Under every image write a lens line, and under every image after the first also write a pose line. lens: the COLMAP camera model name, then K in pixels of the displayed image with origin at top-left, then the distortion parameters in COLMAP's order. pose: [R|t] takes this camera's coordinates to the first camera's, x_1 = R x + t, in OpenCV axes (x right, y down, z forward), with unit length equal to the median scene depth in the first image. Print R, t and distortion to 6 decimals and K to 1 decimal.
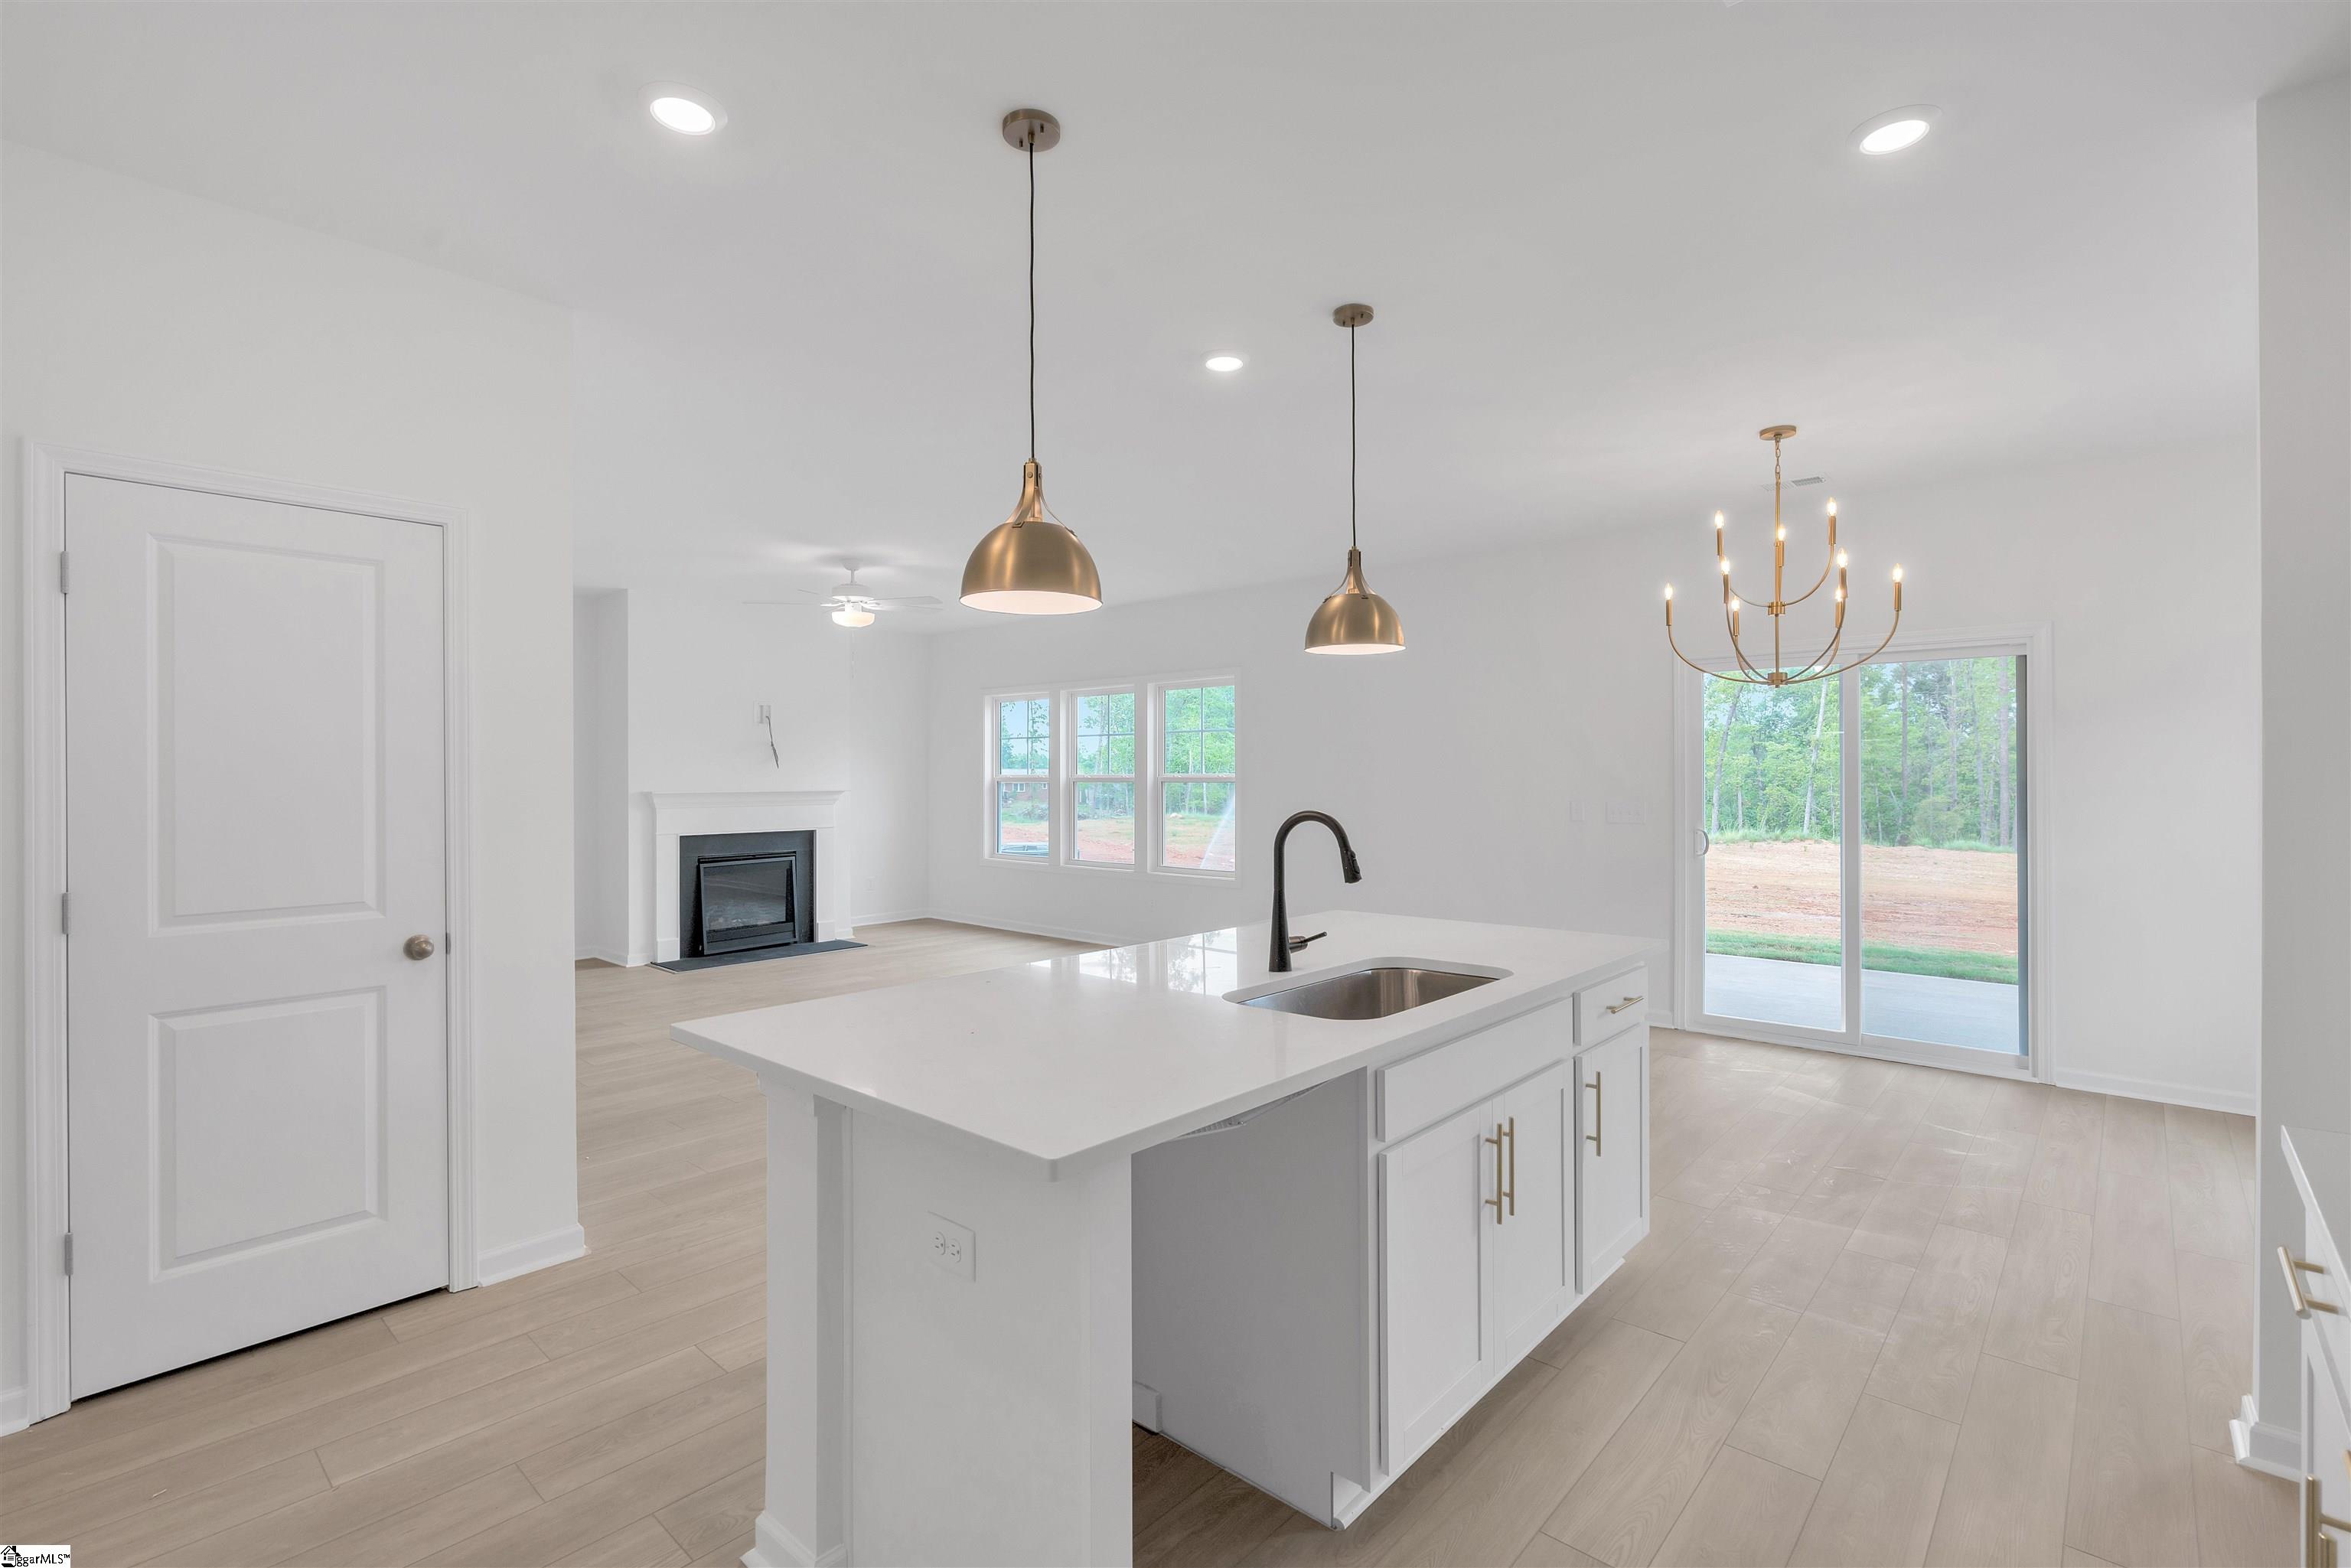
lens RADIAL K [[1070.4, 0, 1173.6], [0, 1070.4, 771.6], [0, 0, 1]] dist [0.001147, 0.000230]
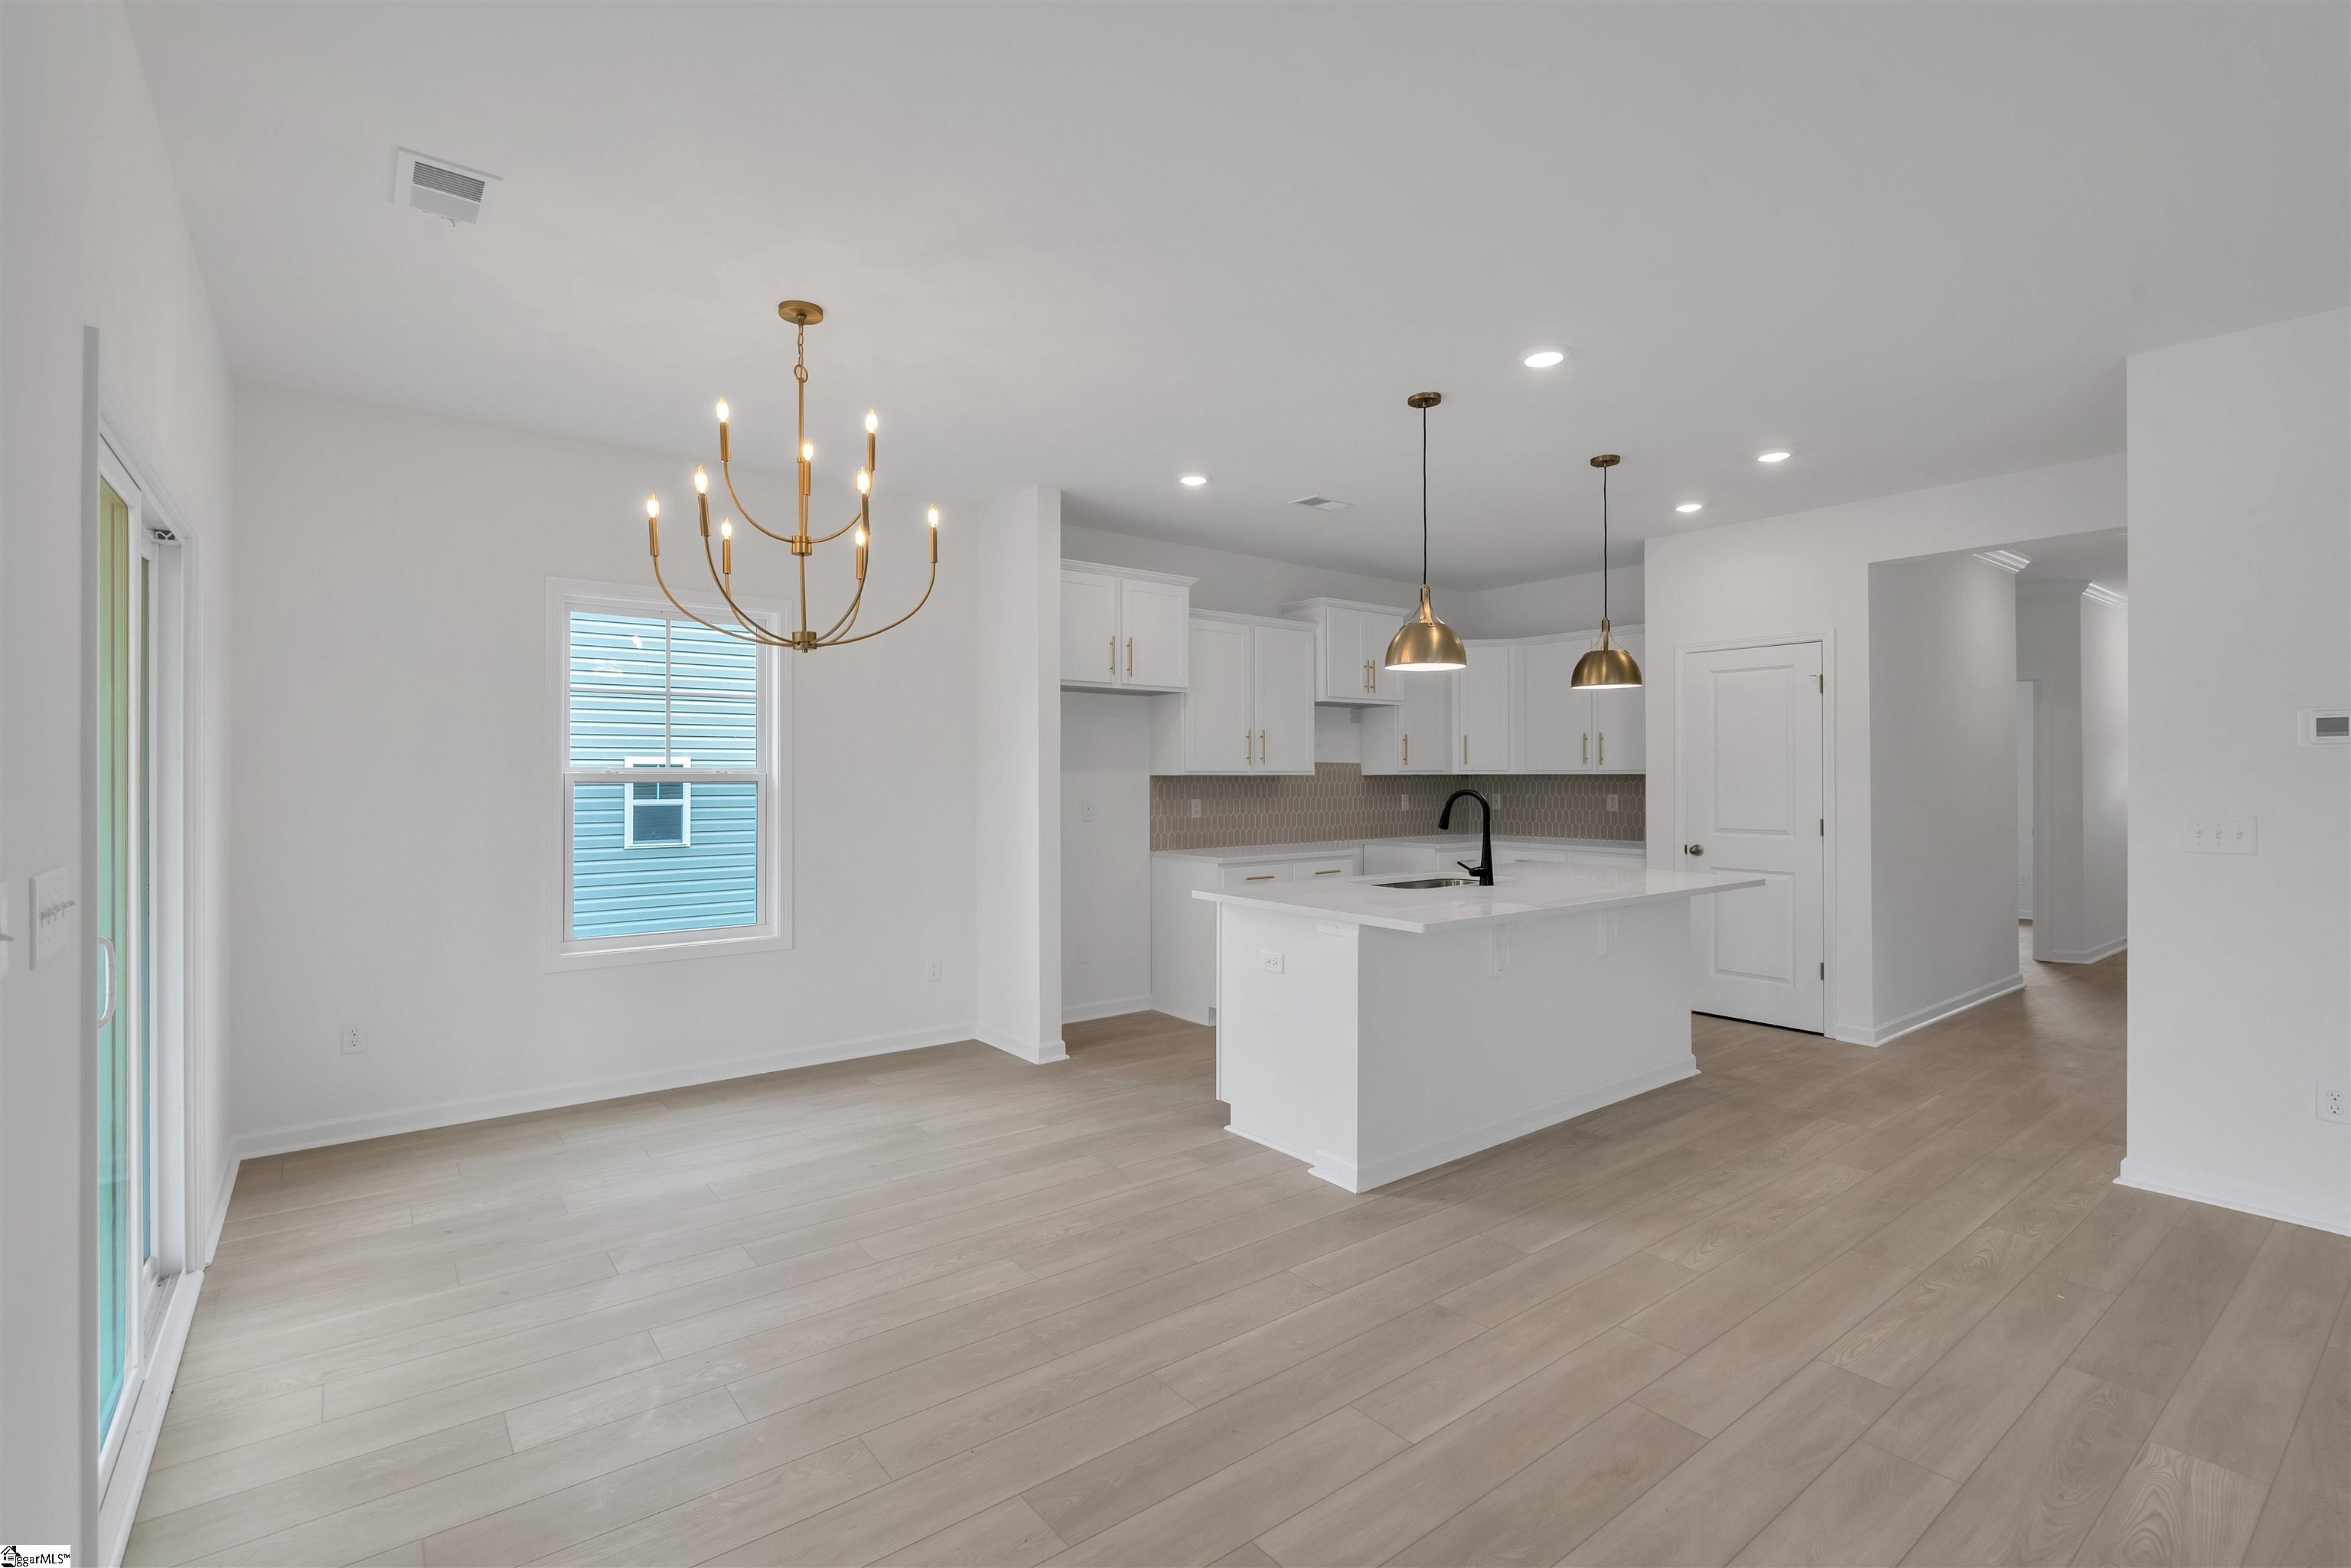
lens RADIAL K [[1052.2, 0, 1184.6], [0, 1052.2, 773.9], [0, 0, 1]] dist [0.002582, -0.000409]
pose [[-0.986085, 0.001913, 0.166233, 0.095856], [0.001127, 0.999988, -0.004822, 0.006393], [-0.166240, -0.004567, -0.986075, 0.887716]]
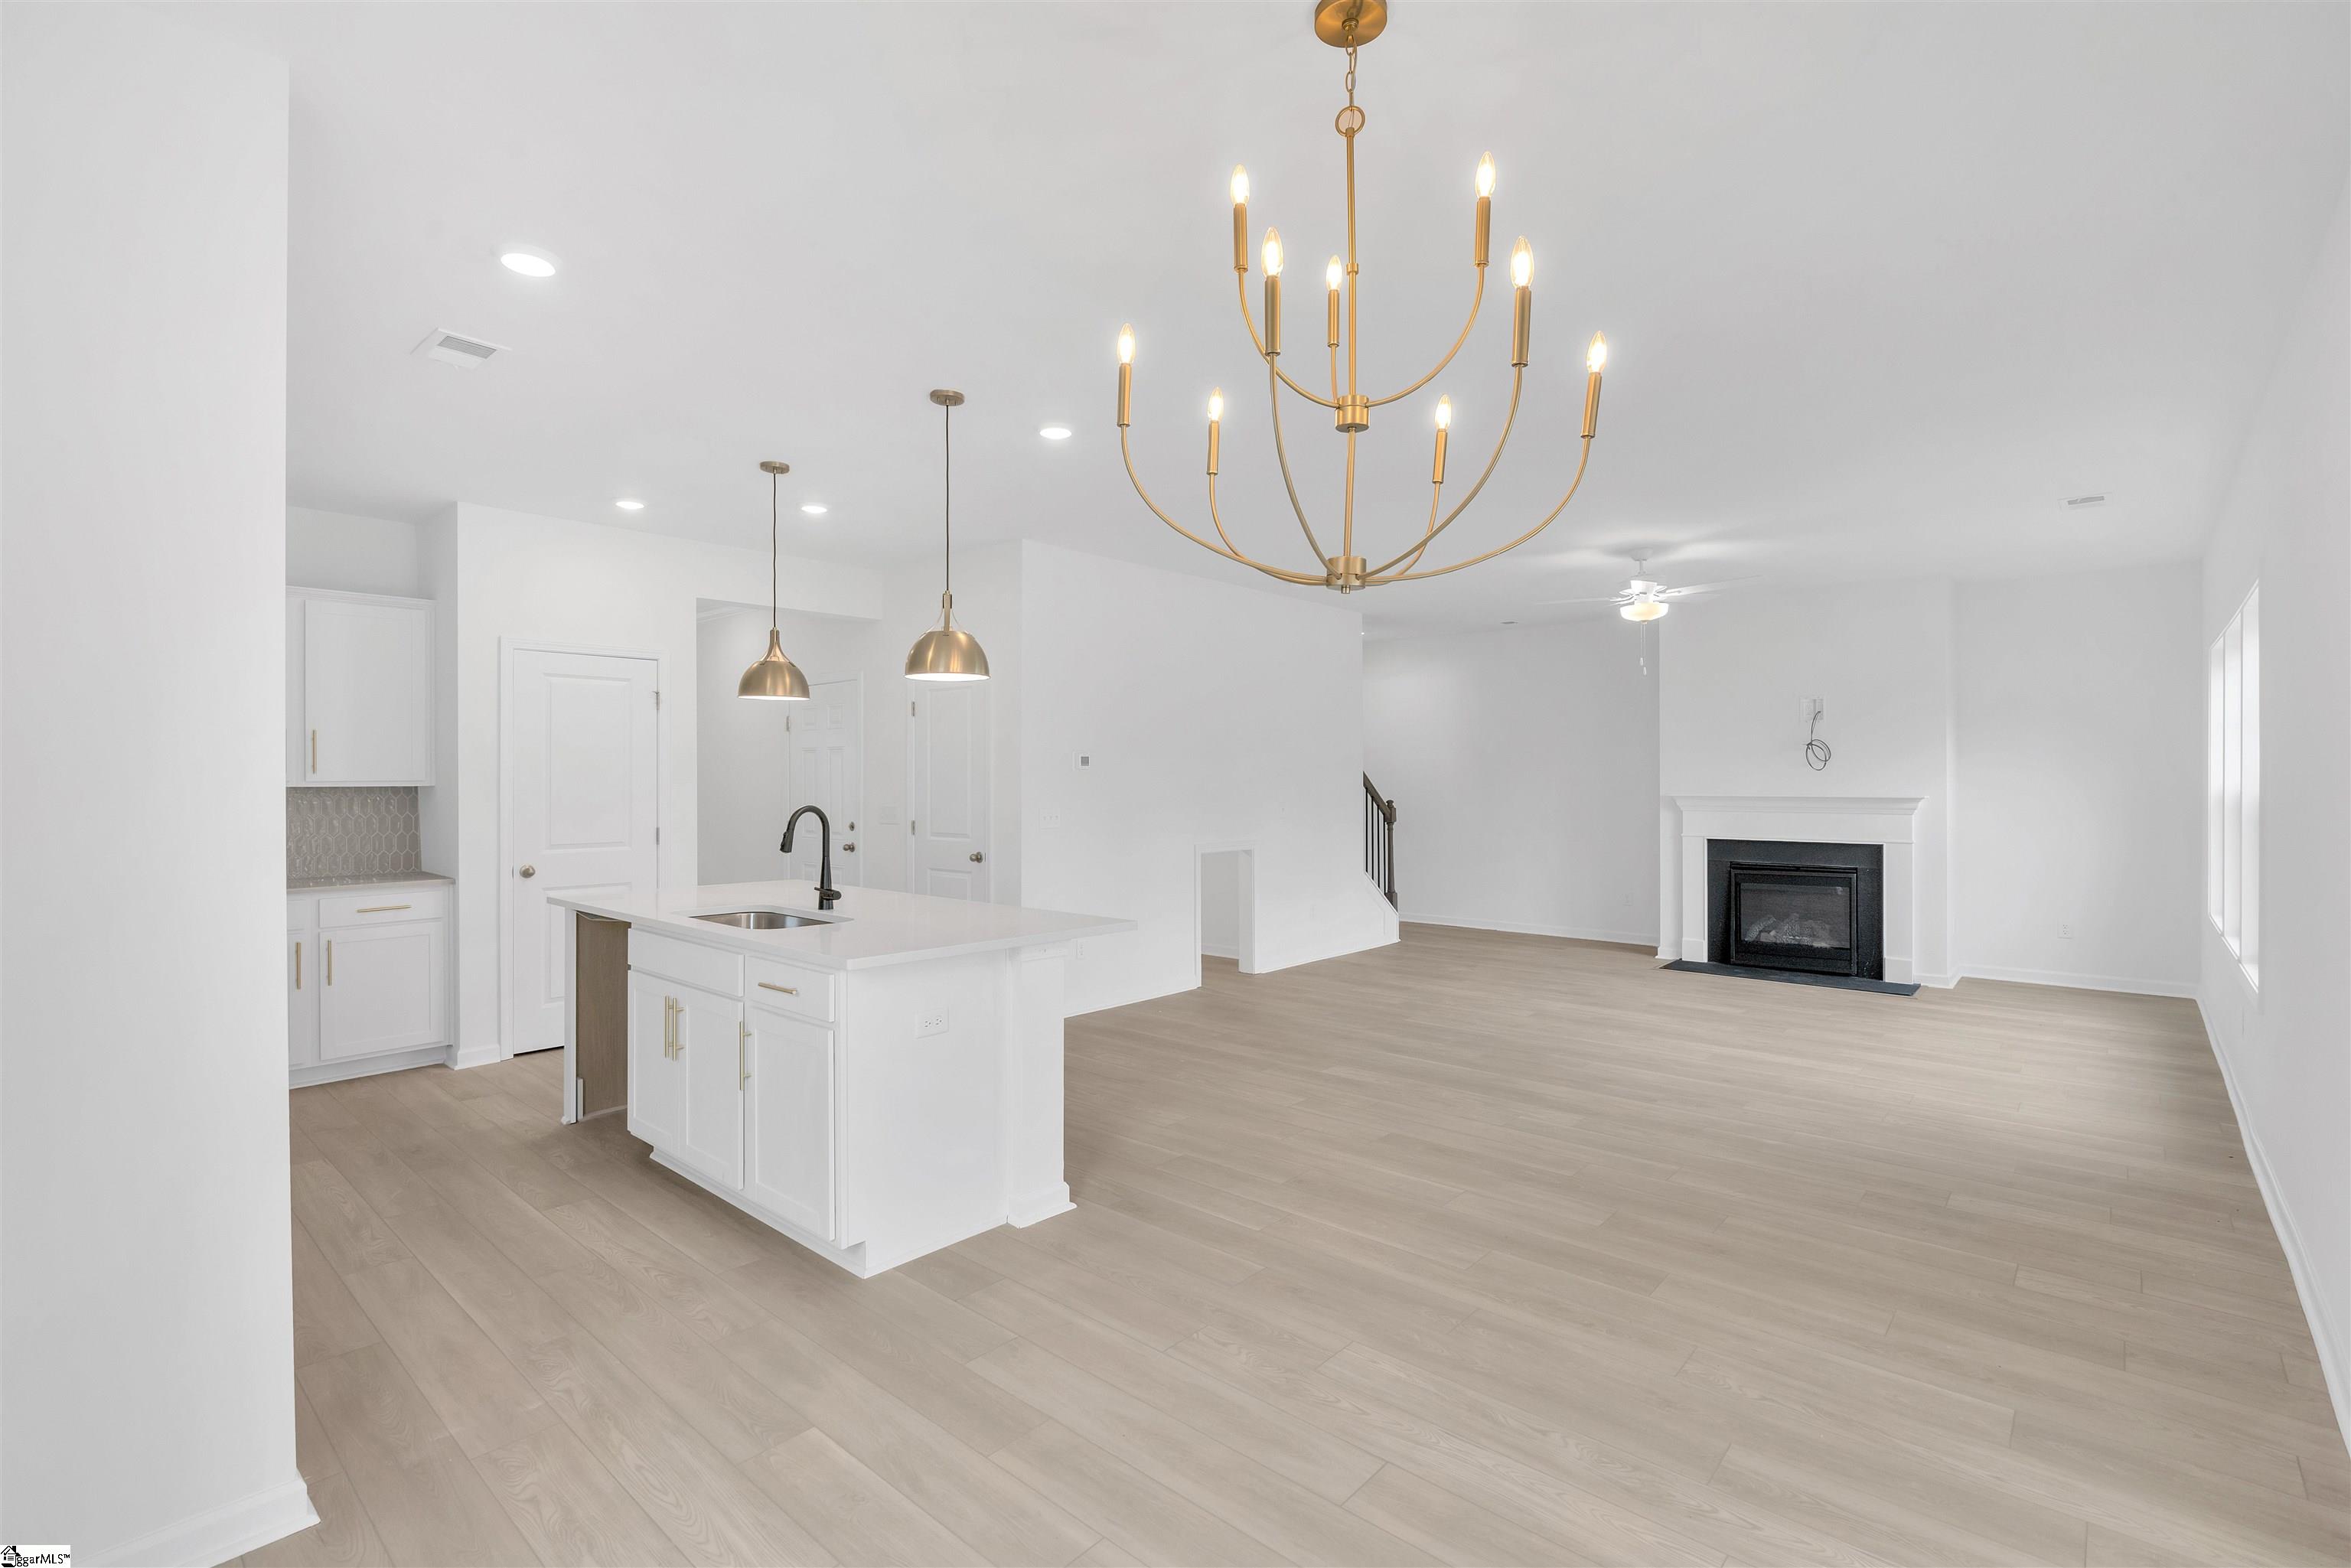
lens RADIAL K [[1065.9, 0, 1149.0], [0, 1065.9, 775.4], [0, 0, 1]] dist [-0.003234, 0.000286]
pose [[-0.011545, -0.002092, -0.999931, 0.532969], [0.005701, 0.999981, -0.002158, 0.000043], [0.999917, -0.005725, -0.011533, 0.488129]]
